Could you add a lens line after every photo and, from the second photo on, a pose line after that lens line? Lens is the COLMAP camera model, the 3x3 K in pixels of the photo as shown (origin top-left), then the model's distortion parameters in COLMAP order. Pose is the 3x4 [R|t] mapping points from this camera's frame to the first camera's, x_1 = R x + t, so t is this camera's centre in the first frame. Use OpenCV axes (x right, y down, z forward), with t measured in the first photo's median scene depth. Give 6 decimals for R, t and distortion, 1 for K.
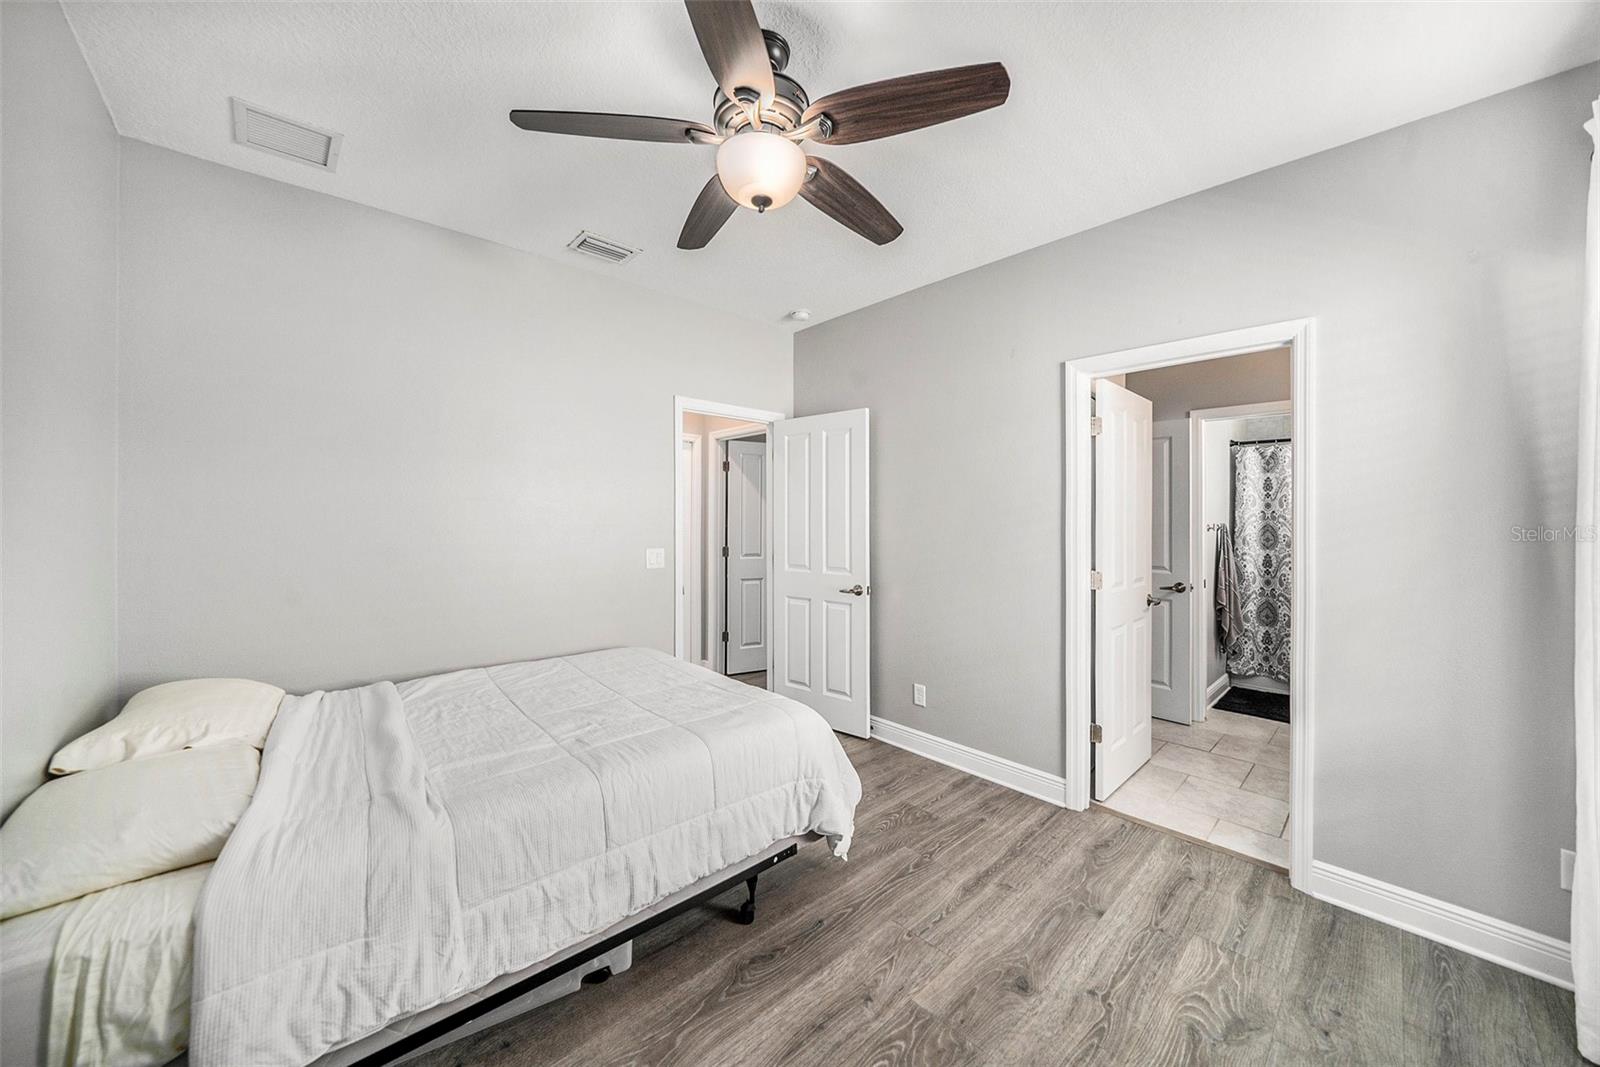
lens RADIAL K [[562.6, 0, 792.3], [0, 562.6, 525.9], [0, 0, 1]] dist [-0.015390, 0.000527]
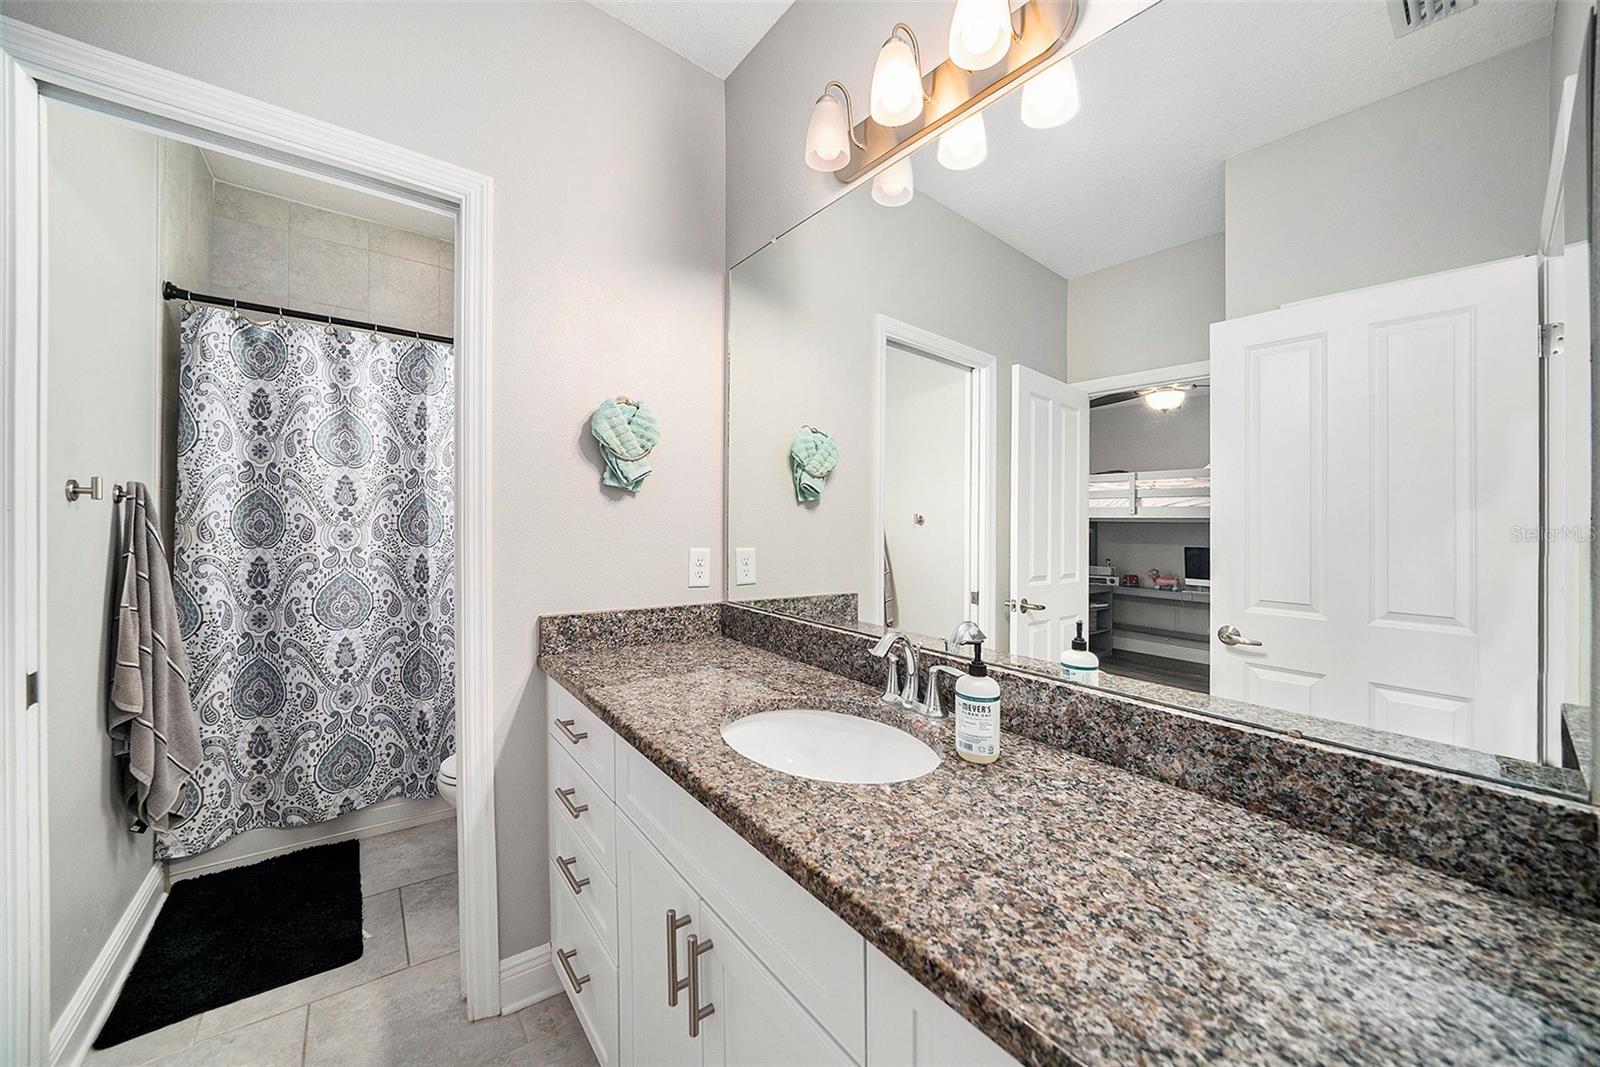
lens RADIAL K [[562.6, 0, 794.3], [0, 562.6, 527.1], [0, 0, 1]] dist [-0.015390, 0.000527]
pose [[0.074985, -0.006264, 0.997165, 0.436954], [-0.007153, 0.999951, 0.006819, 0.019643], [-0.997159, -0.007644, 0.074936, 0.532470]]
